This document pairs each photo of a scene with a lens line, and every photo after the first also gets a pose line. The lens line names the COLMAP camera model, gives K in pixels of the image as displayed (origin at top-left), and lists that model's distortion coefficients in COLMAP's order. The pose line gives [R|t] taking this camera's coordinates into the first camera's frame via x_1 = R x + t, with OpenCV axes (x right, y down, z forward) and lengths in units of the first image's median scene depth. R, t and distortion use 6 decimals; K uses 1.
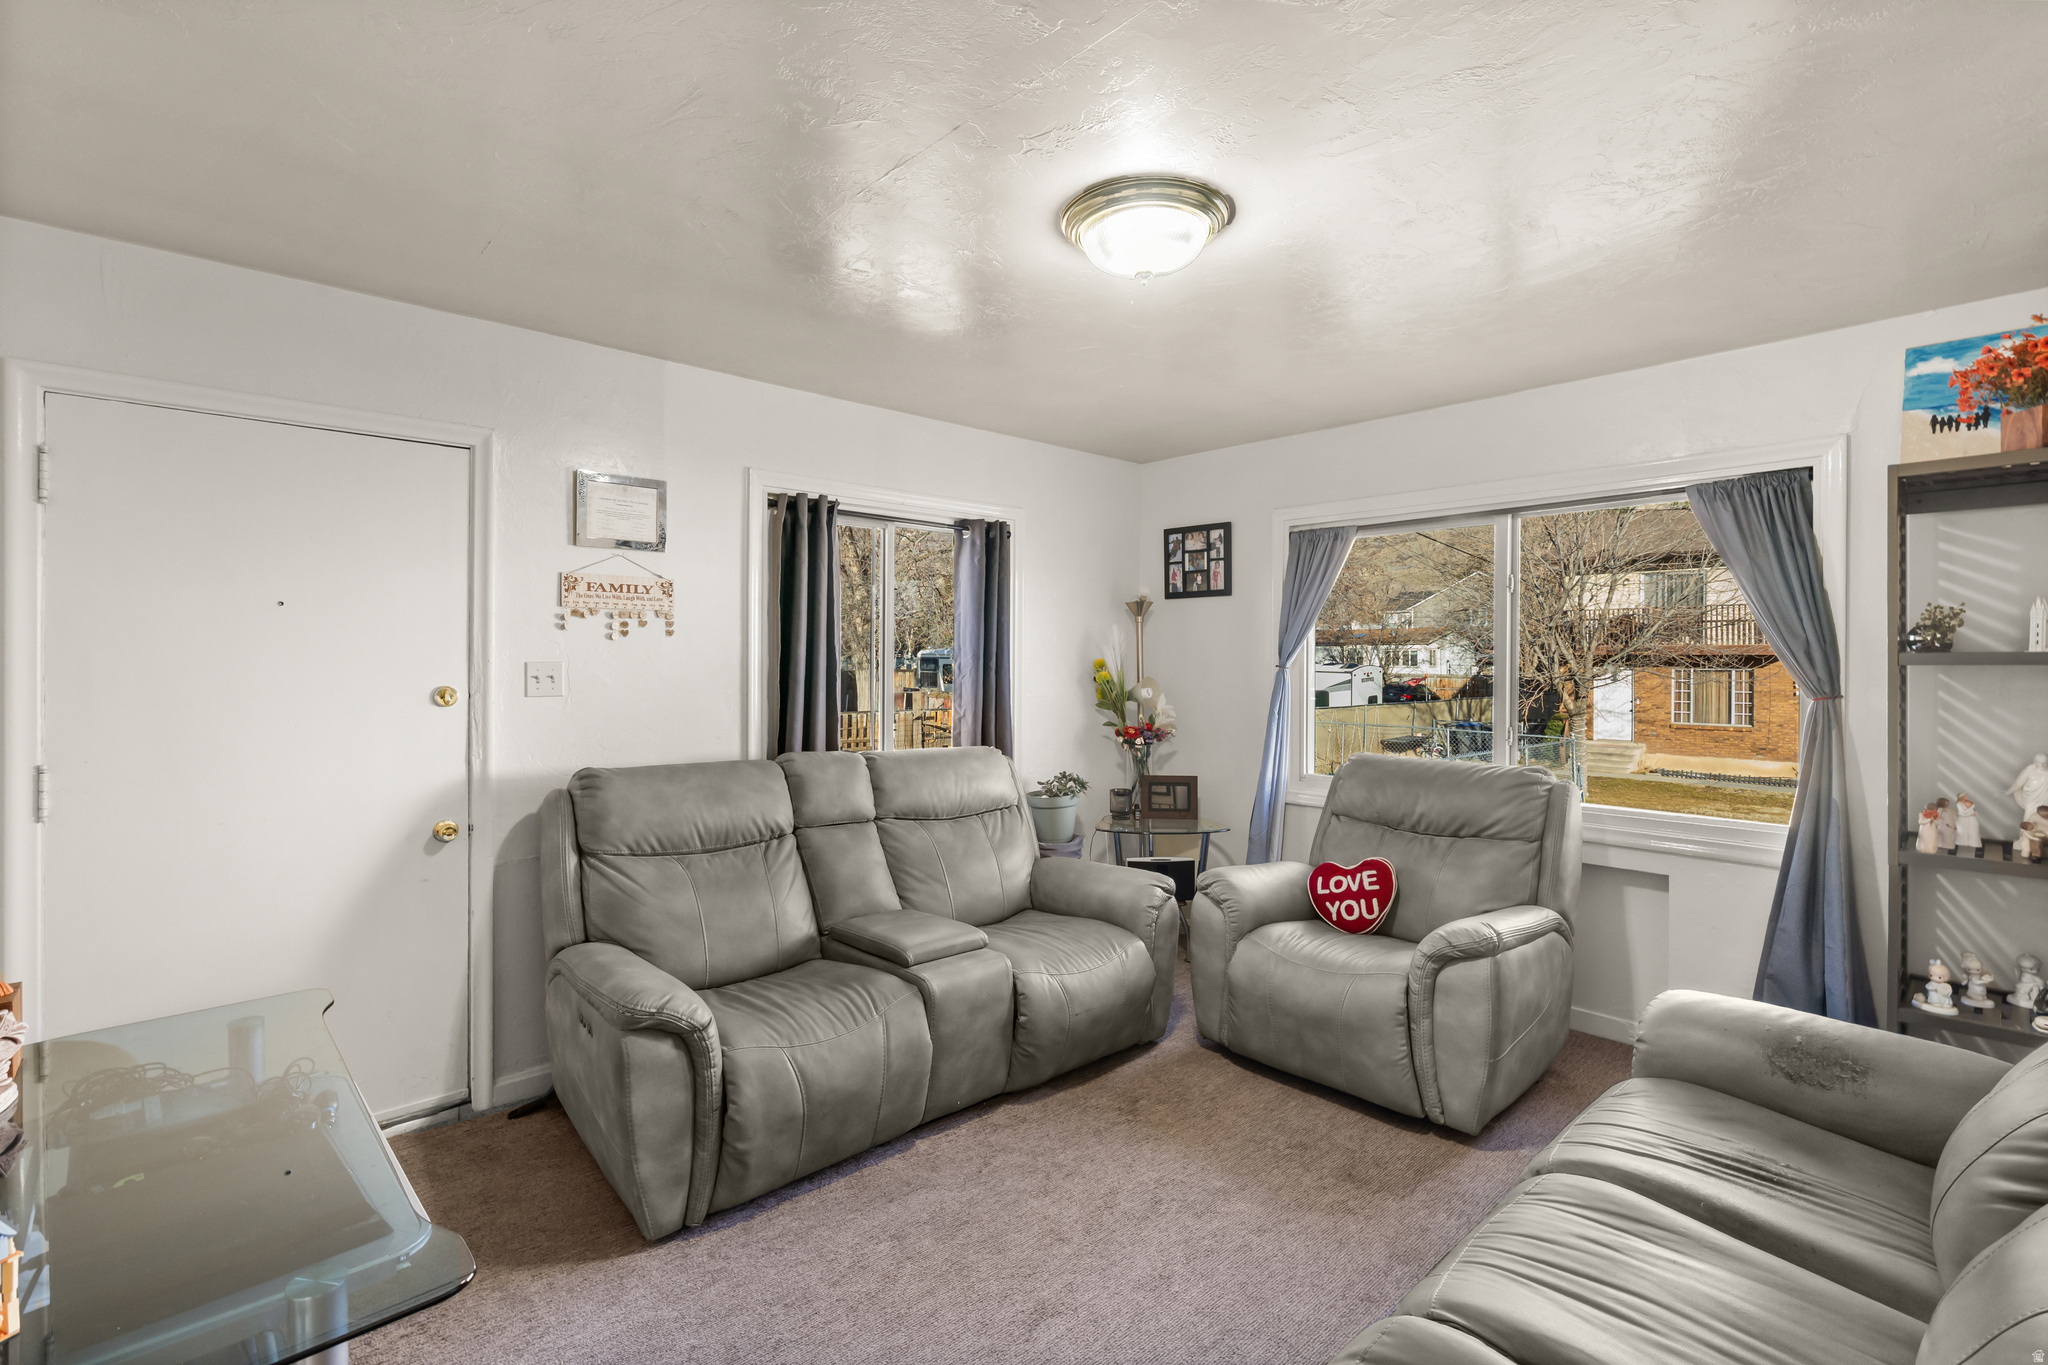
lens RADIAL K [[949.7, 0, 1023.9], [0, 949.7, 671.9], [0, 0, 1]] dist [-0.003785, 0.002585]
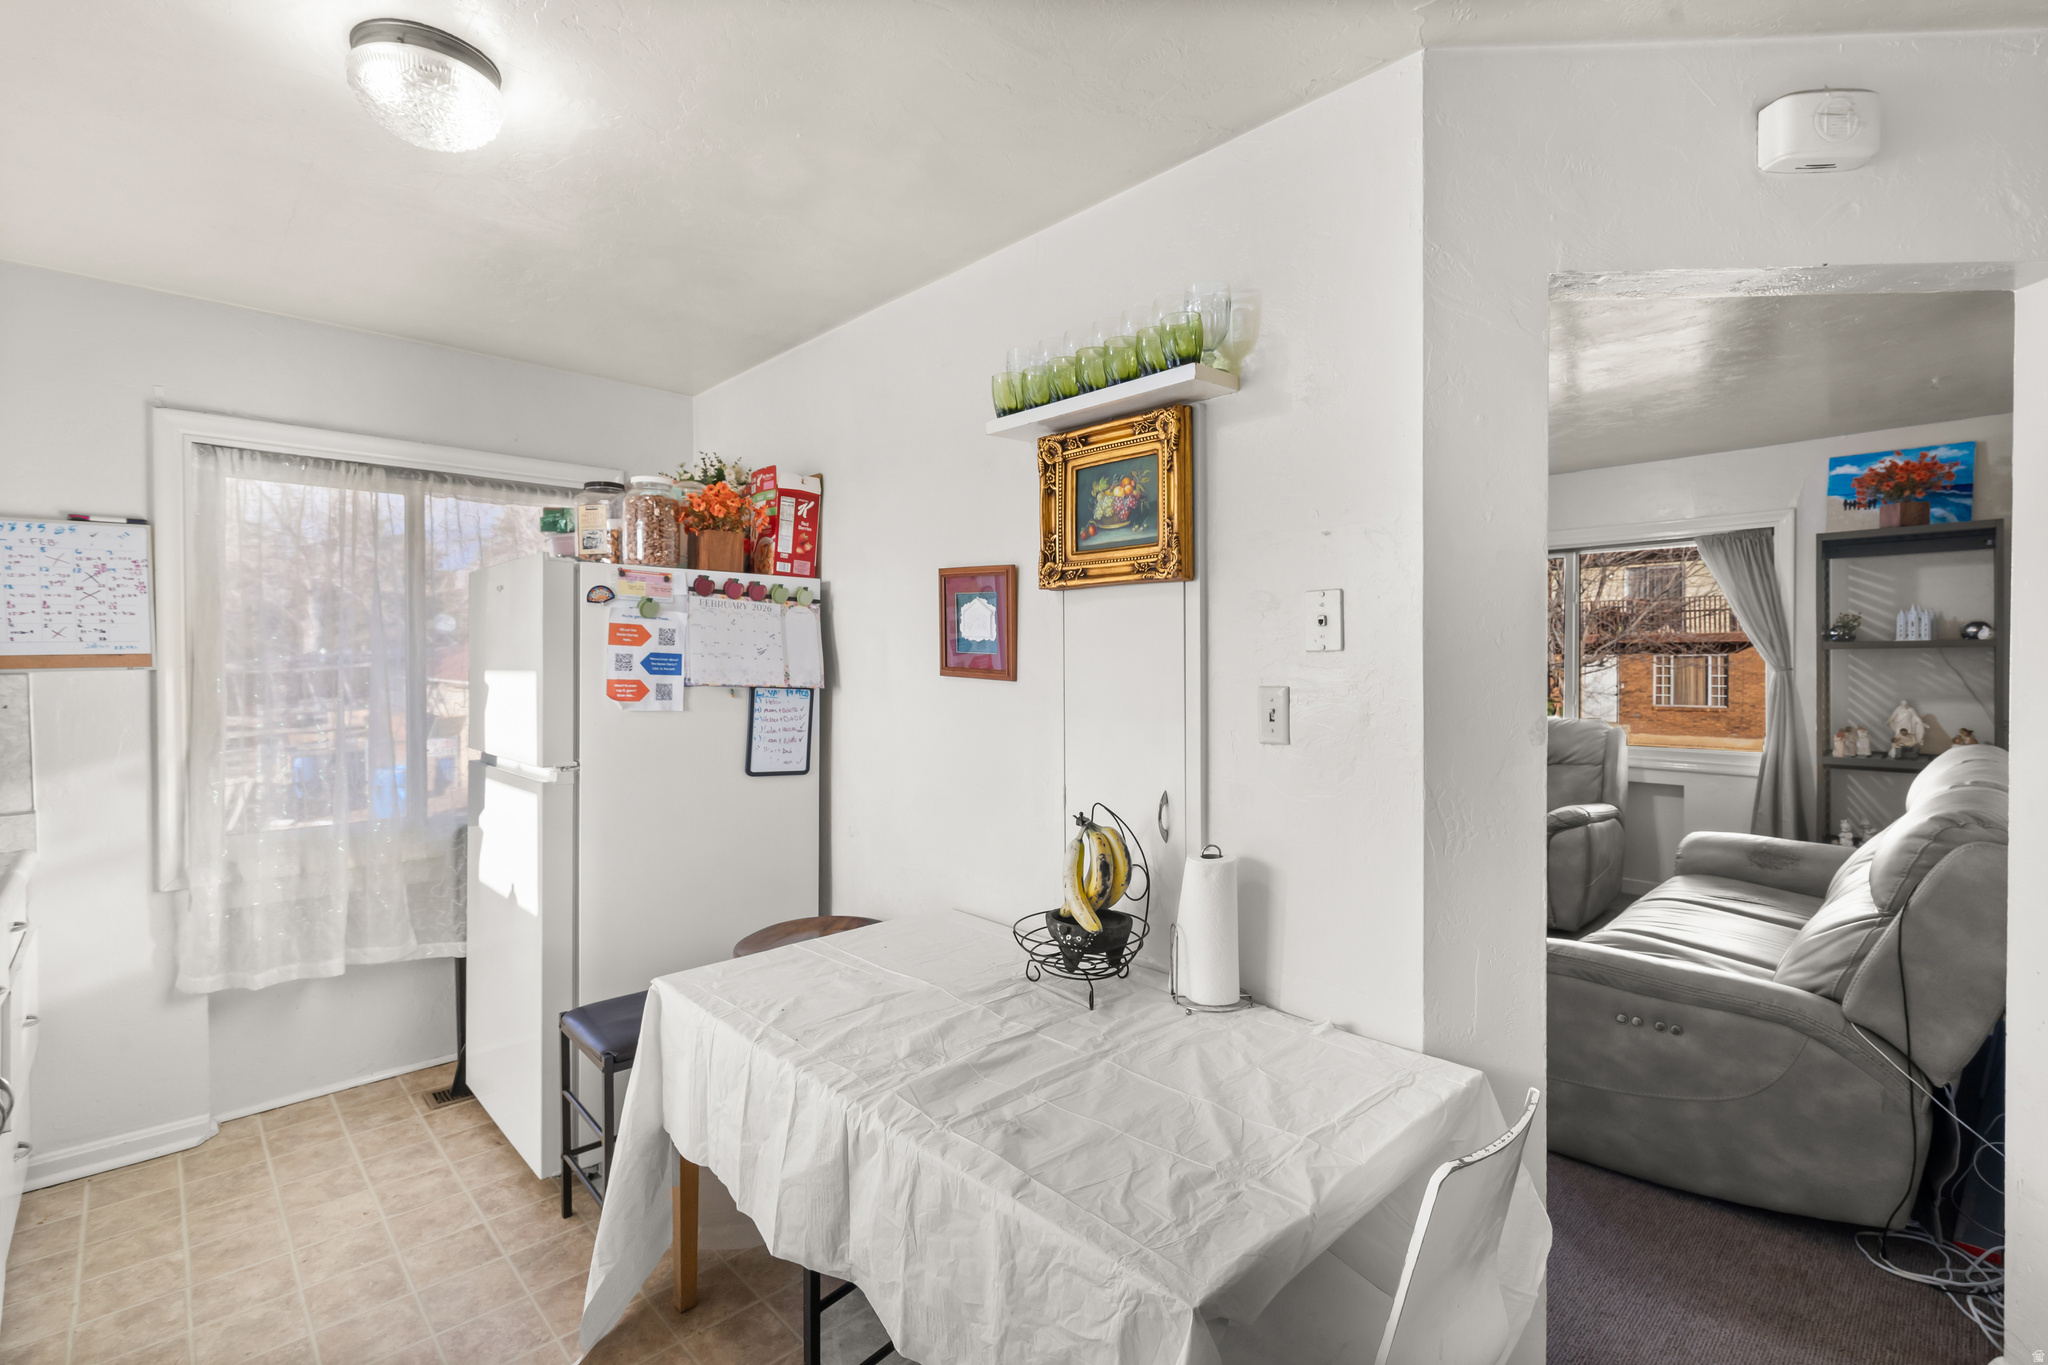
lens RADIAL K [[949.7, 0, 1013.1], [0, 949.7, 680.8], [0, 0, 1]] dist [-0.003785, 0.002585]
pose [[0.999854, -0.012891, 0.011209, -0.490384], [0.012726, 0.999812, 0.014643, 0.005209], [-0.011396, -0.014498, 0.999830, -0.609979]]
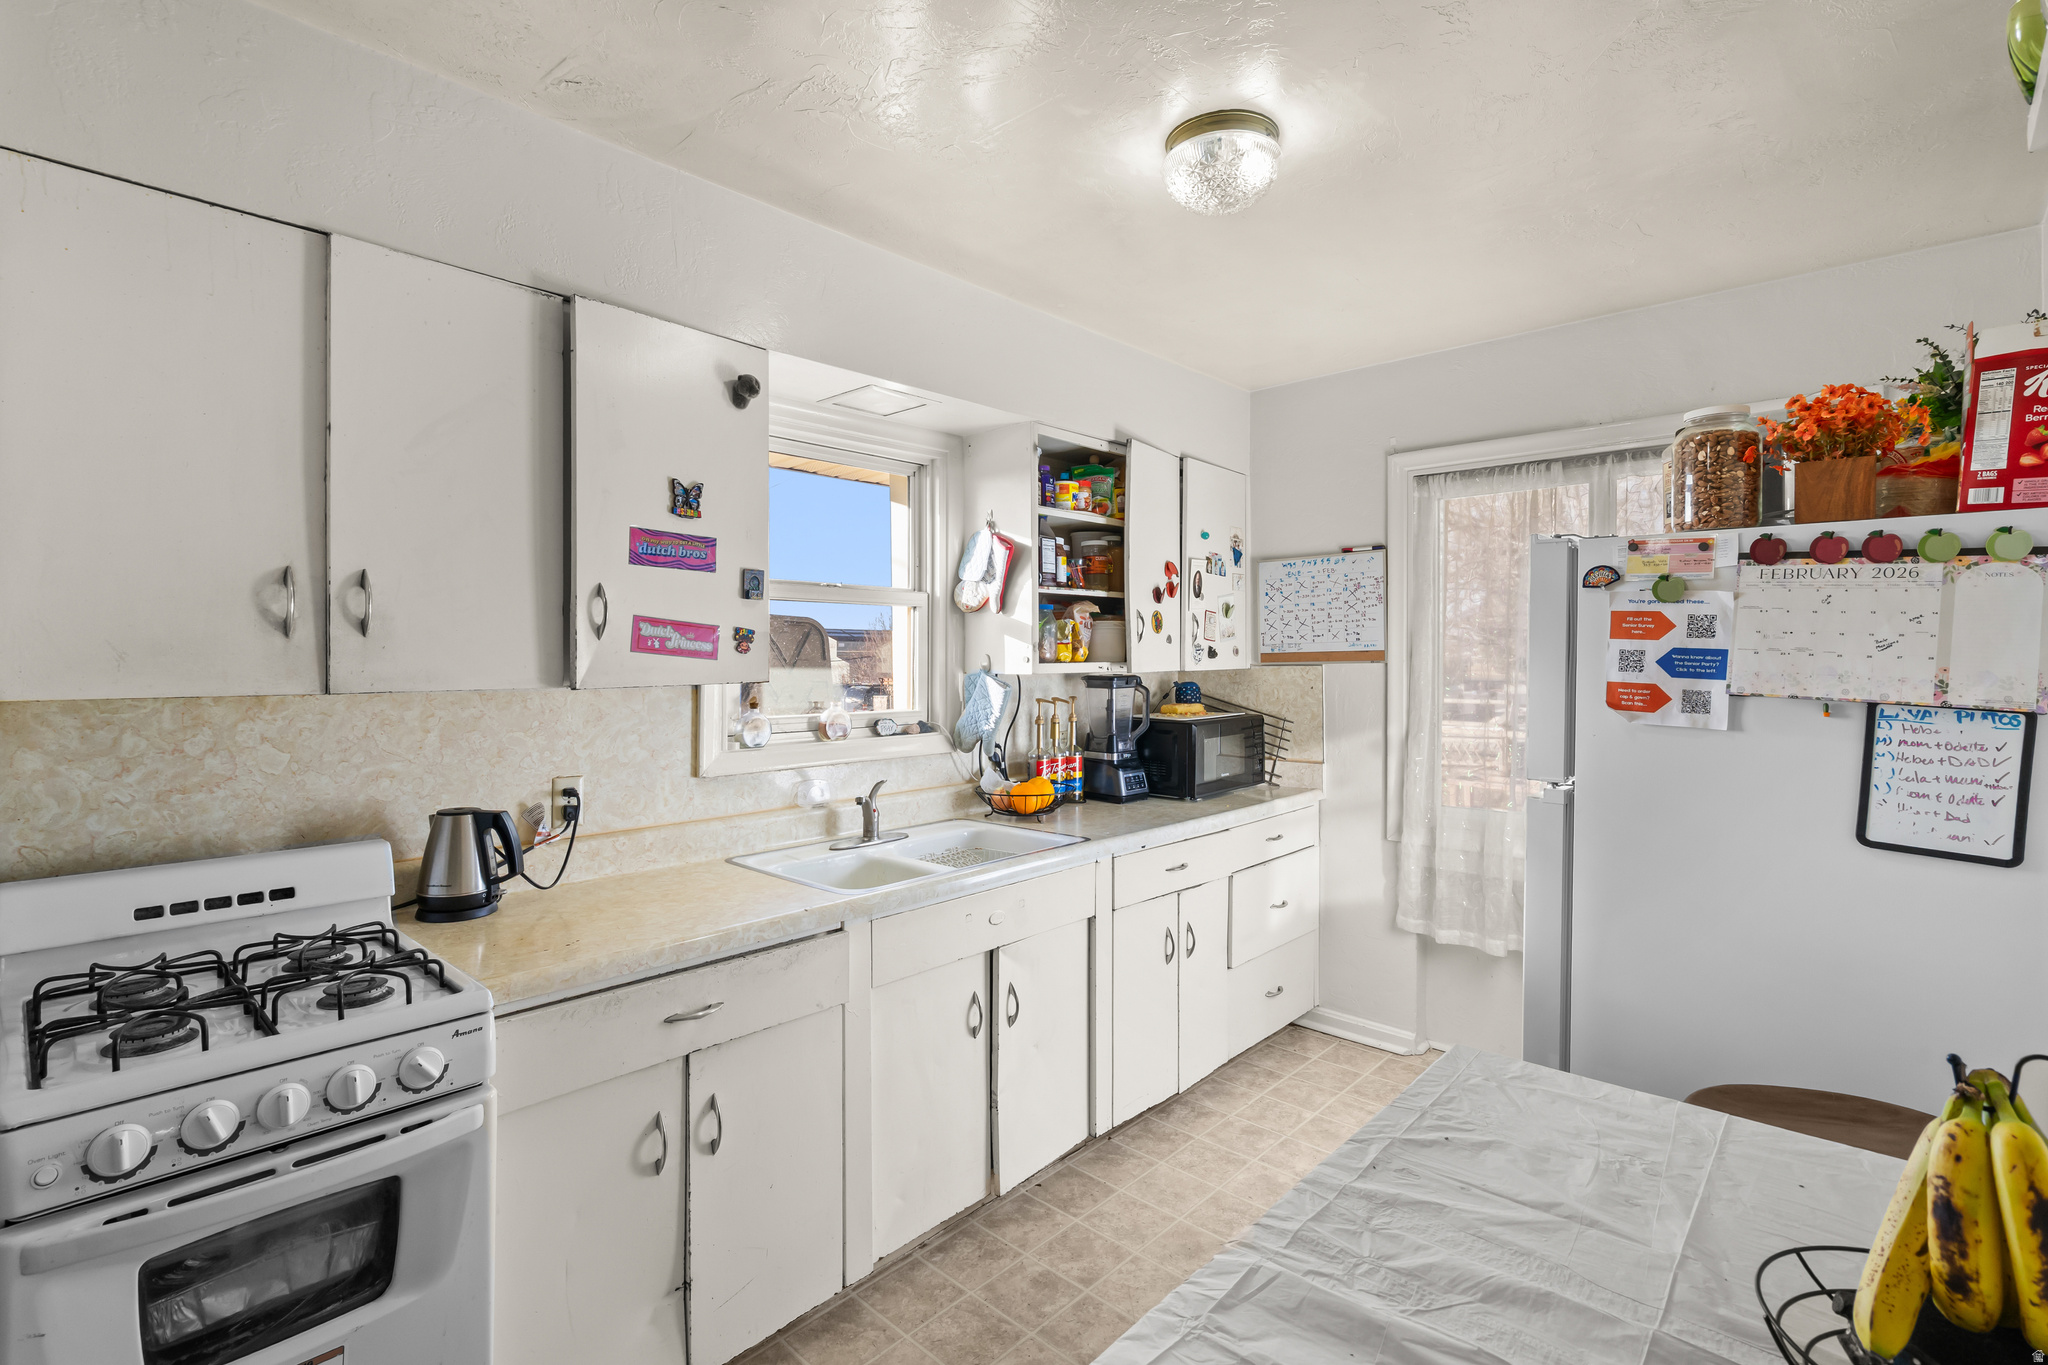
lens RADIAL K [[949.7, 0, 1020.7], [0, 949.7, 669.3], [0, 0, 1]] dist [-0.003785, 0.002585]
pose [[0.076815, 0.005831, -0.997028, -0.189218], [-0.006434, 0.999965, 0.005353, 0.001587], [0.997025, 0.006004, 0.076850, -0.215330]]
